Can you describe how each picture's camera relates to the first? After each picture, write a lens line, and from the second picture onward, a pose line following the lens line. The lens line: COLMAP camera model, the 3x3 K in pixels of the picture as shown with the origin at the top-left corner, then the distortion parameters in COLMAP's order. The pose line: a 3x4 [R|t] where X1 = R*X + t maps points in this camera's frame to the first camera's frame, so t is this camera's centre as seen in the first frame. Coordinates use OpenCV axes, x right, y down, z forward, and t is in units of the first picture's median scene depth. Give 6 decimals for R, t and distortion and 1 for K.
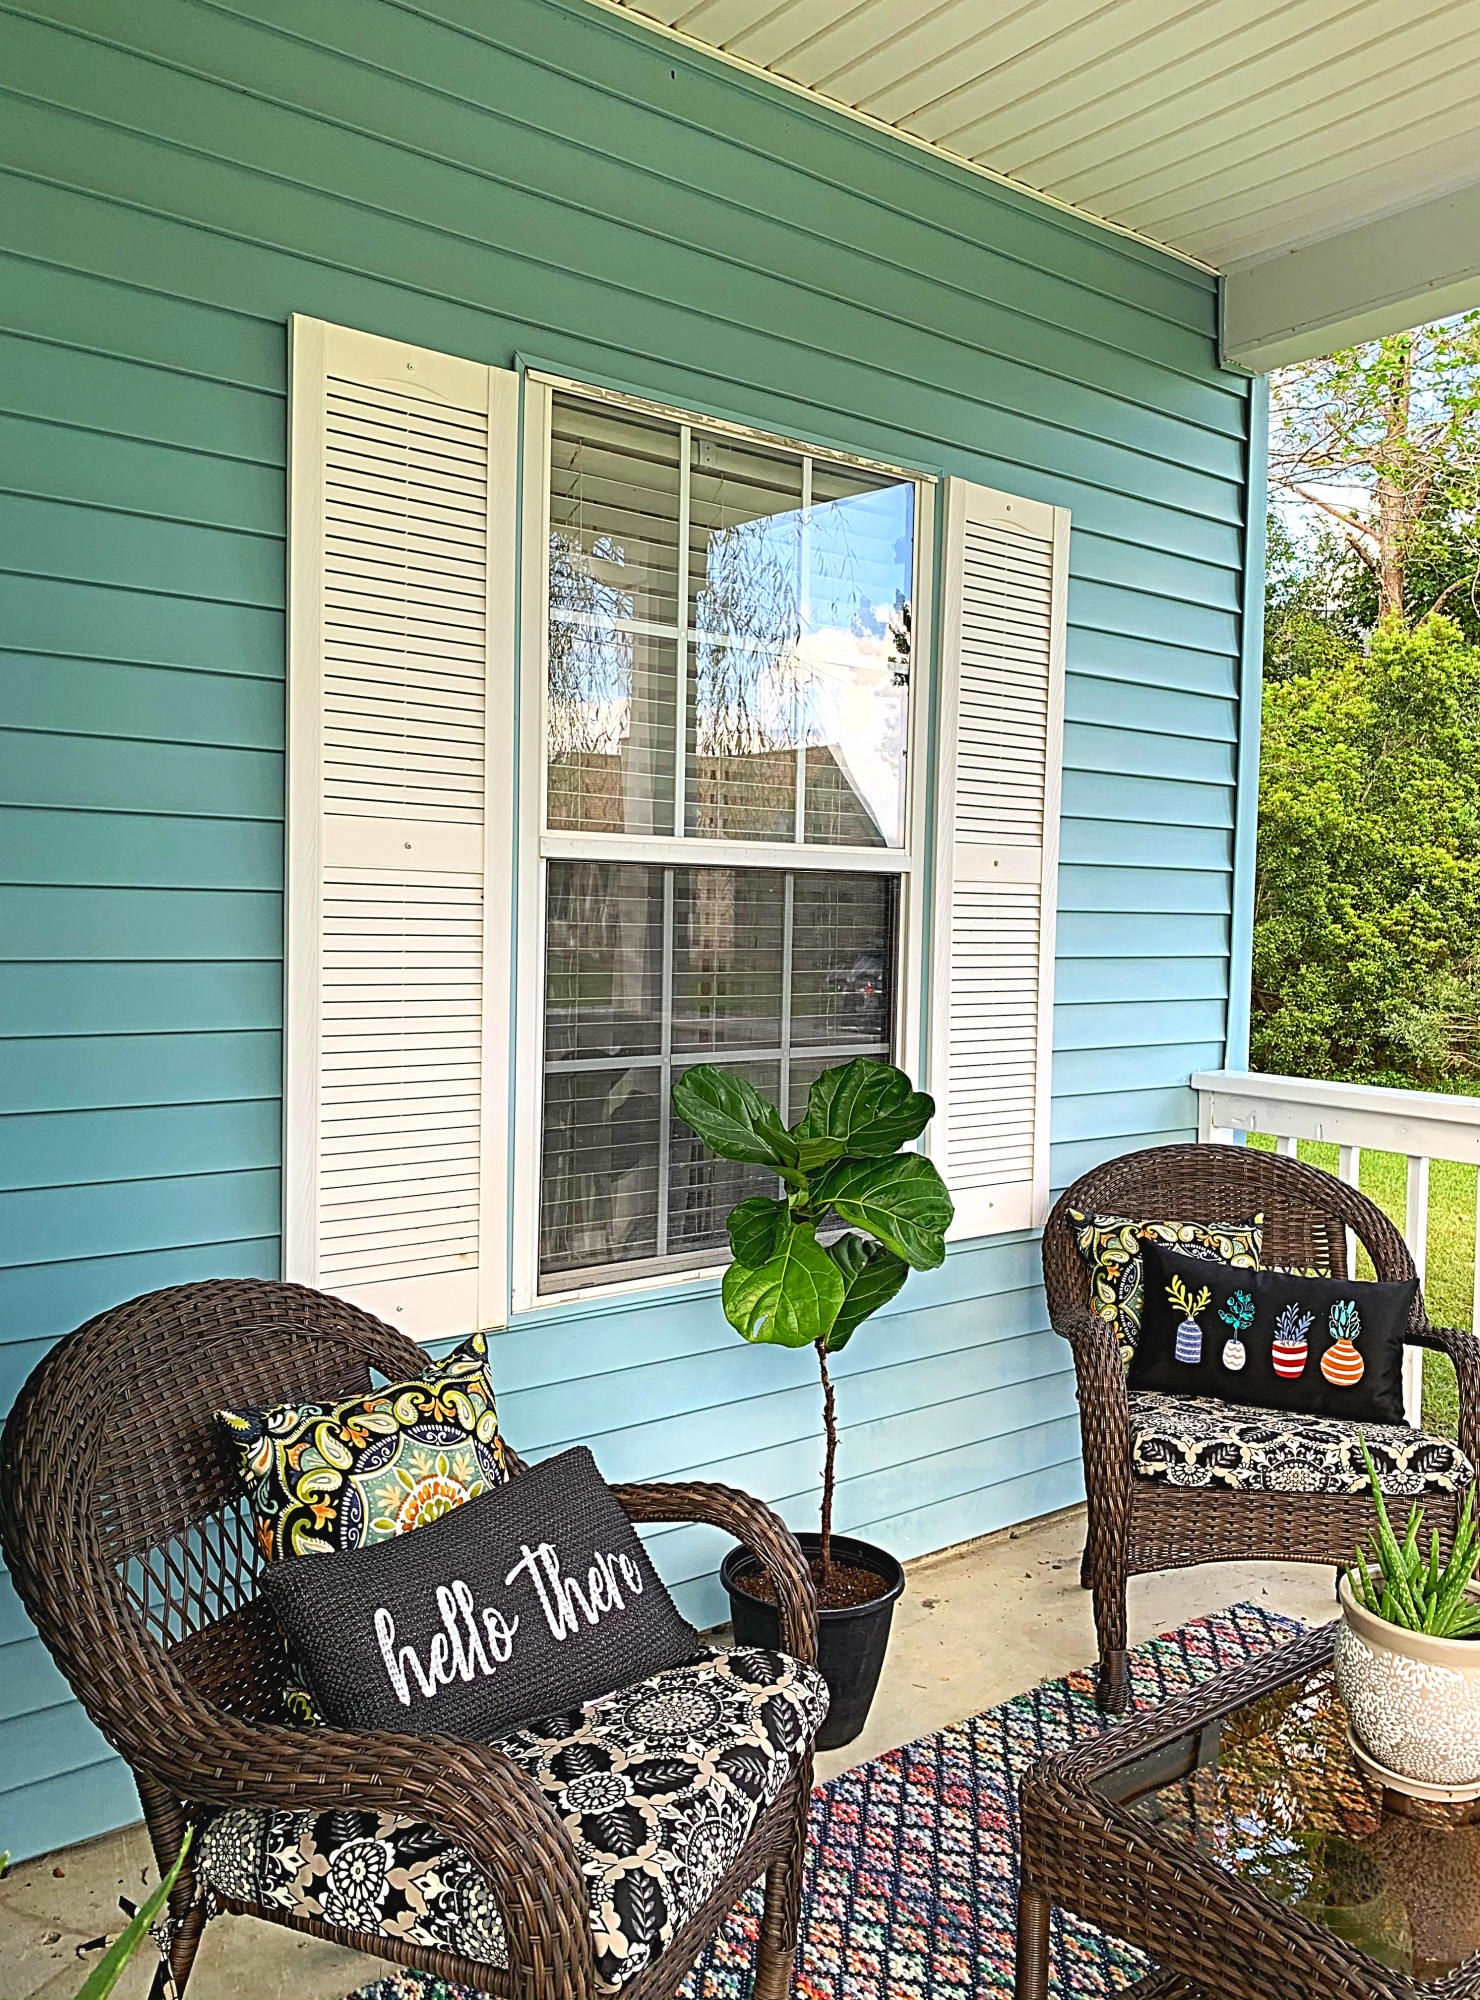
lens RADIAL K [[1517.8, 0, 740.0], [0, 1517.8, 1000.0], [0, 0, 1]] dist [0.071453, -0.139270]
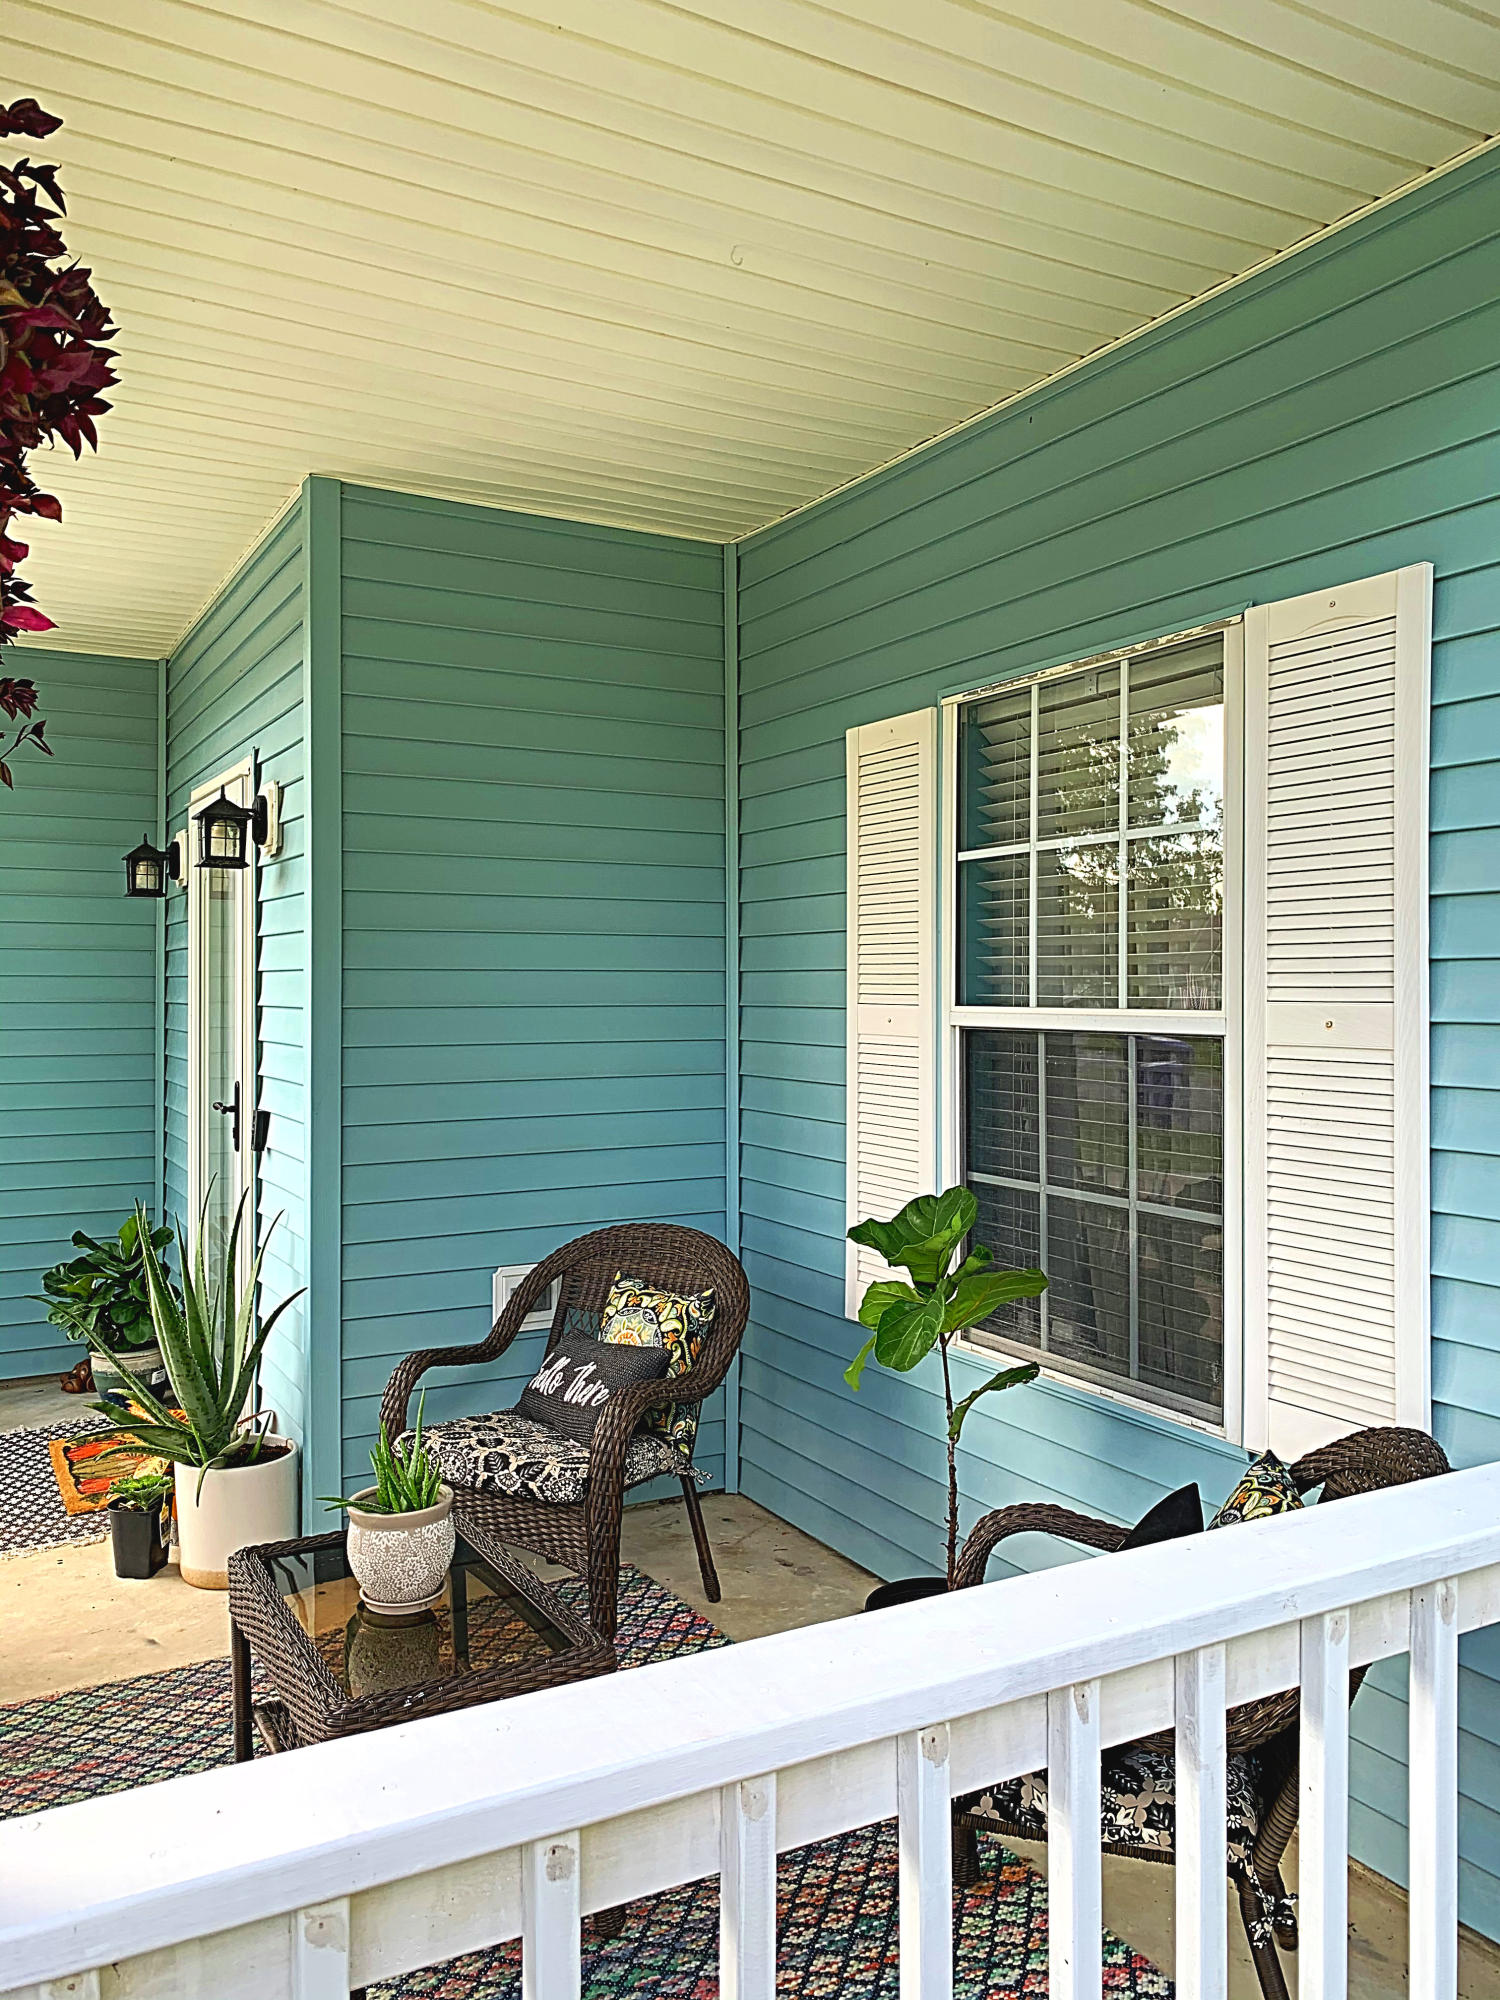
lens RADIAL K [[1520.6, 0, 750.0], [0, 1520.6, 1000.0], [0, 0, 1]] dist [0.090512, -0.193949]
pose [[-0.148265, 0.000433, -0.988948, 1.311954], [-0.049419, 0.998747, 0.007846, -0.119731], [0.987712, 0.050036, -0.148057, 1.020773]]
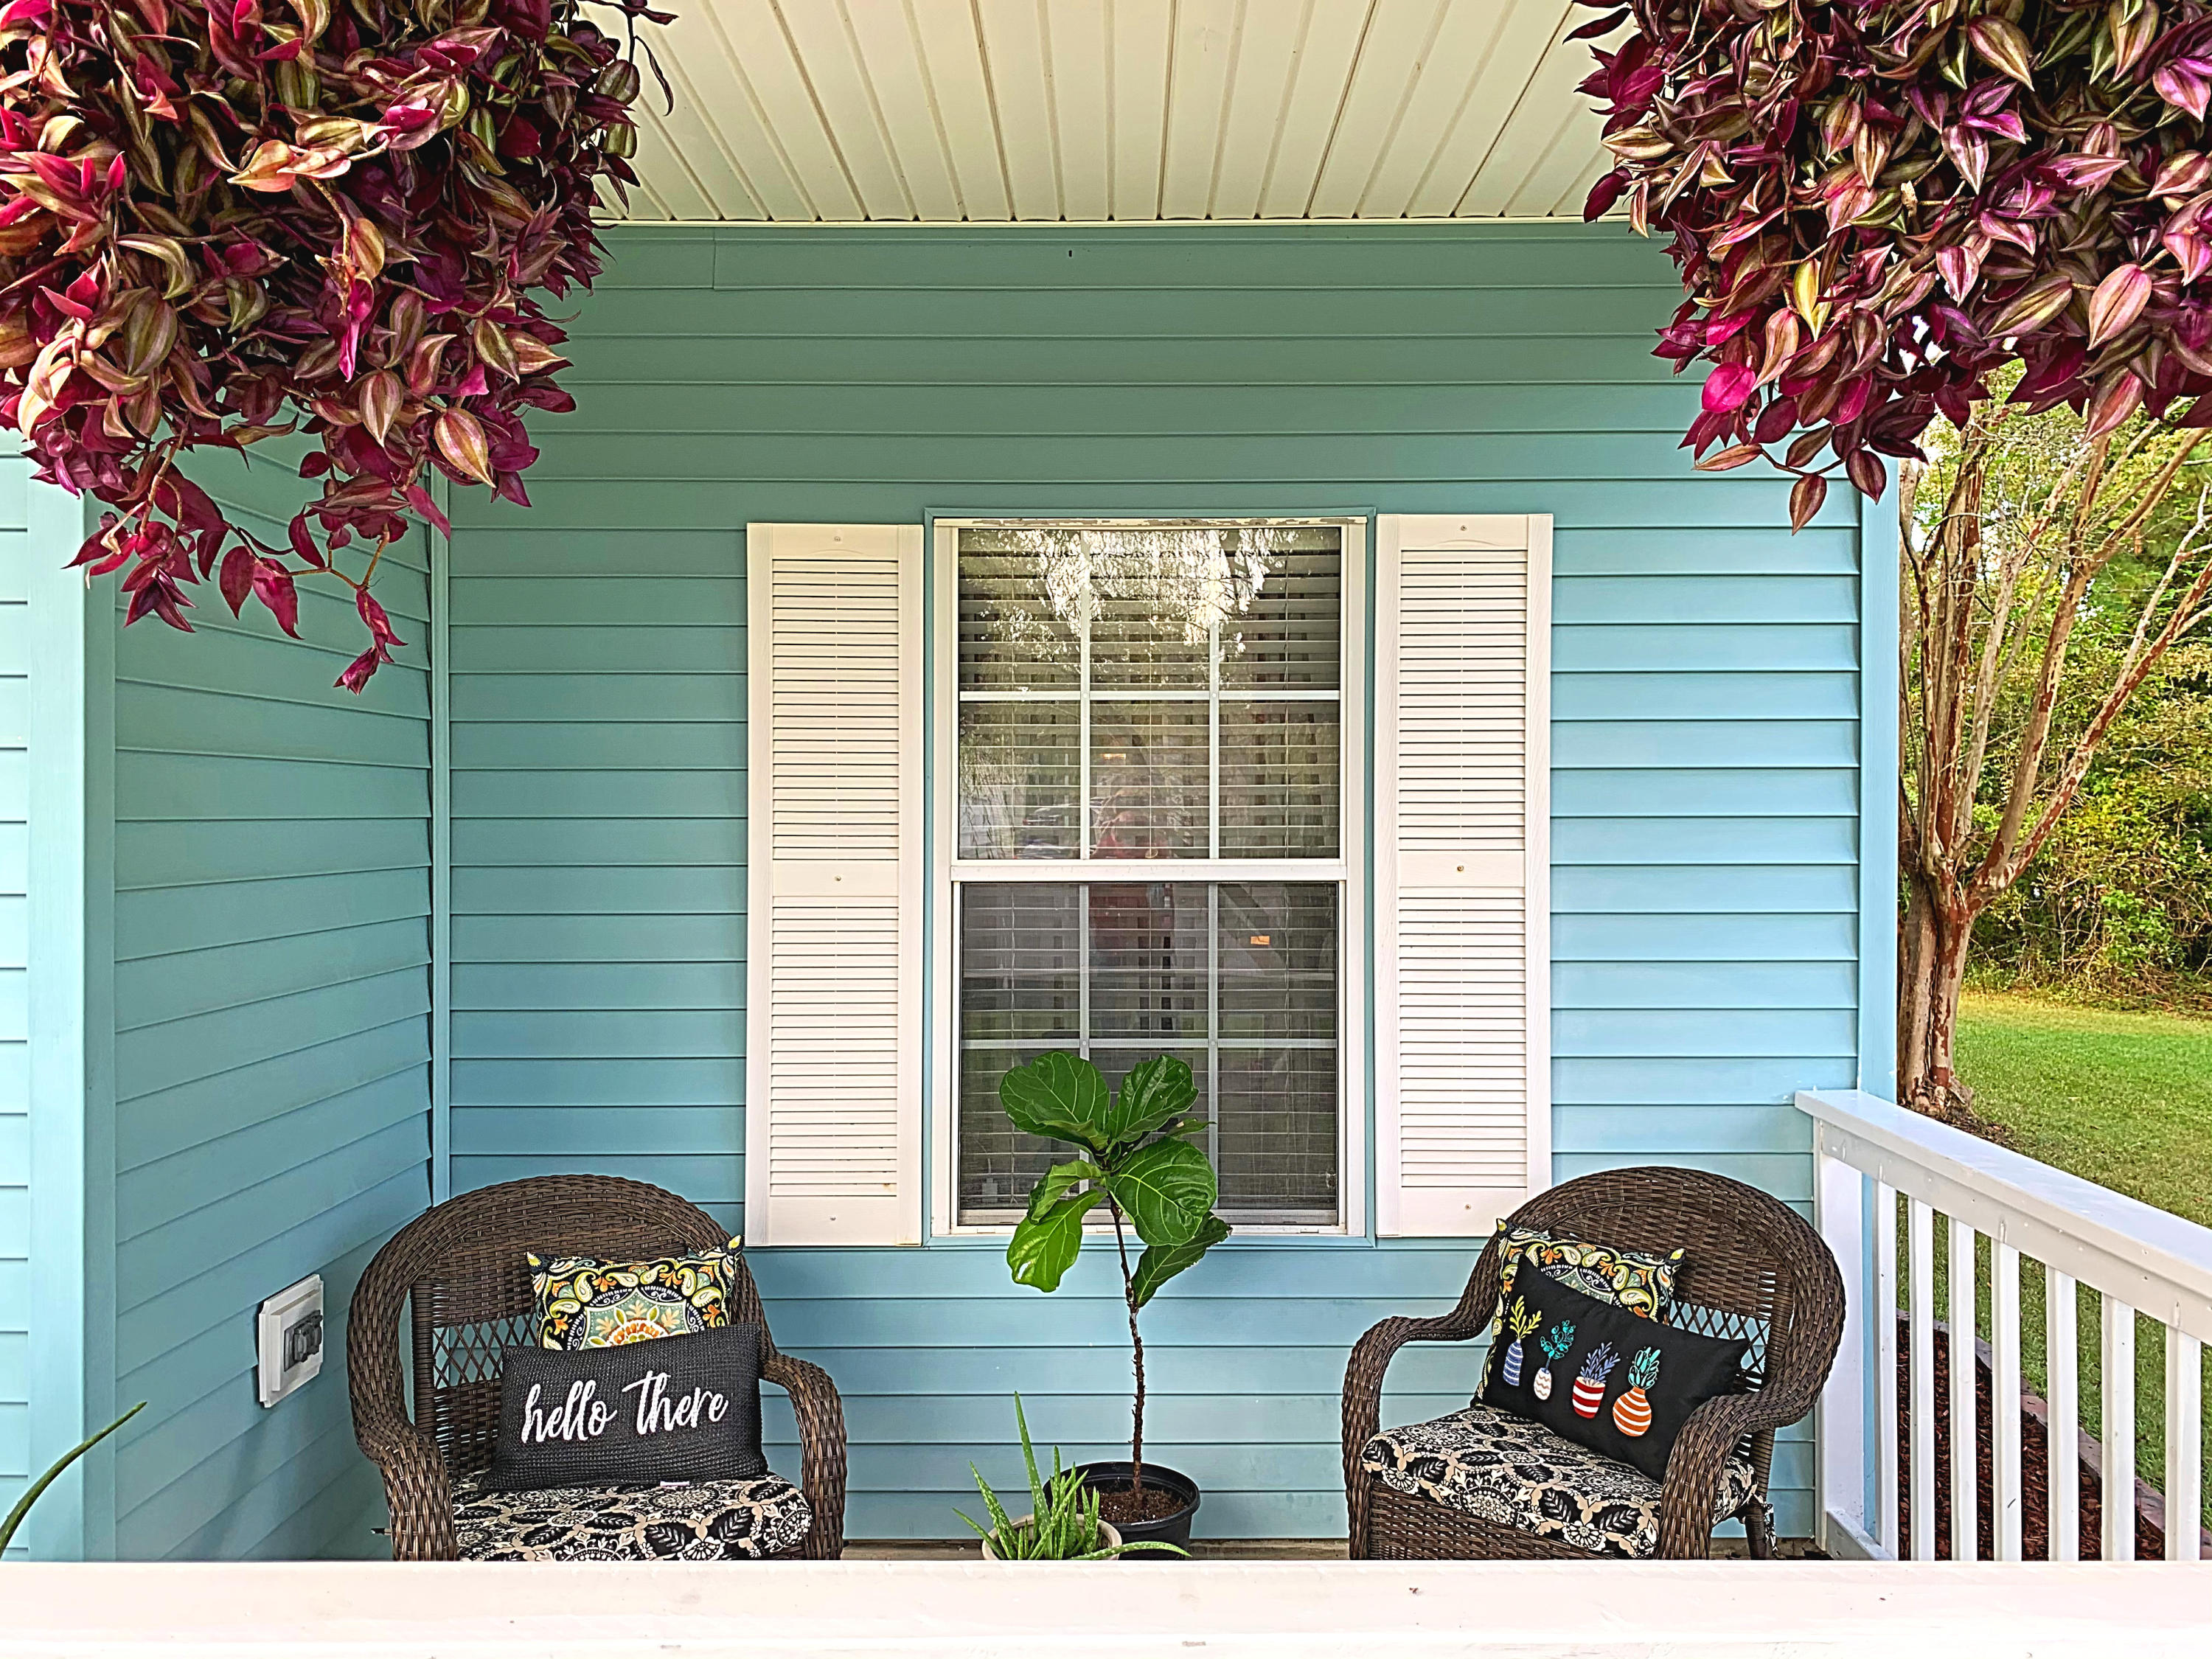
lens RADIAL K [[1681.8, 0, 1106.0], [0, 1681.8, 829.5], [0, 0, 1]] dist [0.090512, -0.193949]
pose [[0.791750, -0.009447, -0.610773, 0.850760], [-0.018603, 0.999044, -0.039568, -0.083944], [0.610562, 0.042690, 0.790817, -0.056854]]
